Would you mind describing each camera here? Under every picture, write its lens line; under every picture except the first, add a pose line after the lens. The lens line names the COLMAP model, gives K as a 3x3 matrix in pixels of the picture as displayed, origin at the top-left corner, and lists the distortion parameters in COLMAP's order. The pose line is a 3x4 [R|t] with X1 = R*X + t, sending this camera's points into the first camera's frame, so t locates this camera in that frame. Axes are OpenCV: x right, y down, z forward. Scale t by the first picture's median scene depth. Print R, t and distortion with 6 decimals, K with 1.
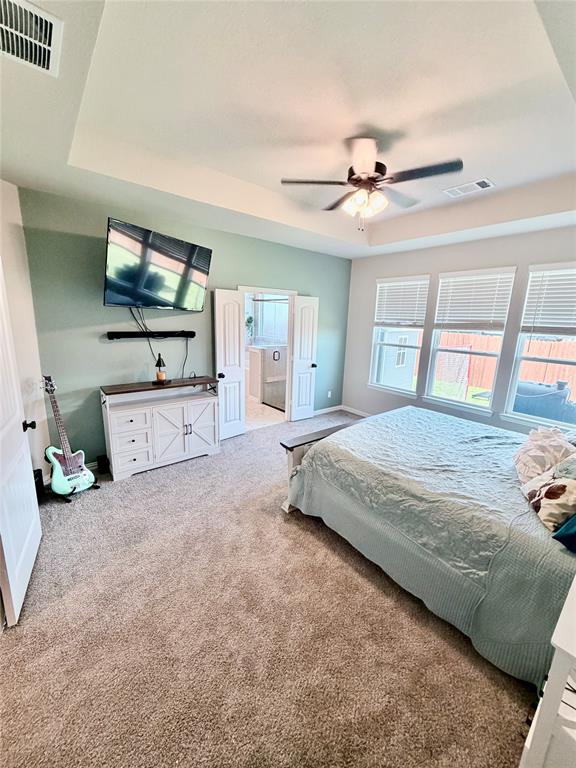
lens RADIAL K [[304.0, 0, 291.2], [0, 304.0, 384.3], [0, 0, 1]] dist [-0.003374, -0.000699]
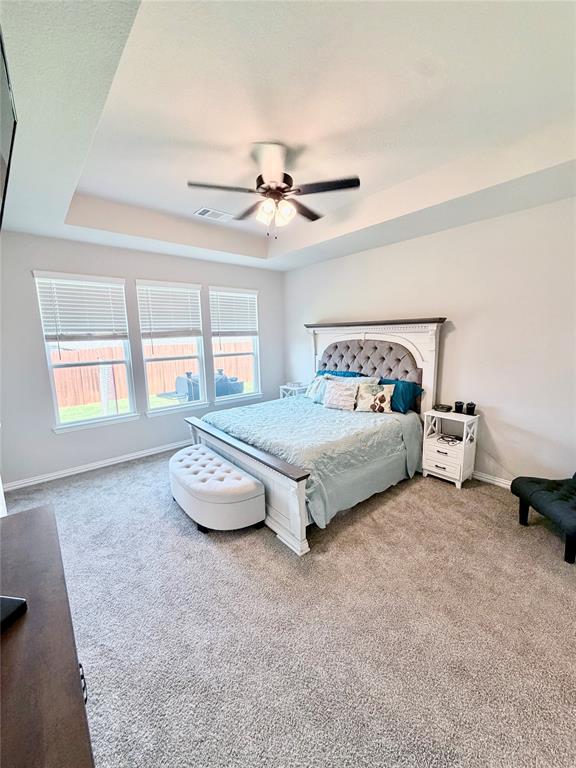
lens RADIAL K [[304.0, 0, 287.0], [0, 304.0, 379.8], [0, 0, 1]] dist [-0.003374, -0.000699]
pose [[-0.030776, -0.191345, 0.981040, -0.495008], [0.226726, 0.954584, 0.193297, -0.146380], [-0.973472, 0.228376, 0.014005, 0.603874]]
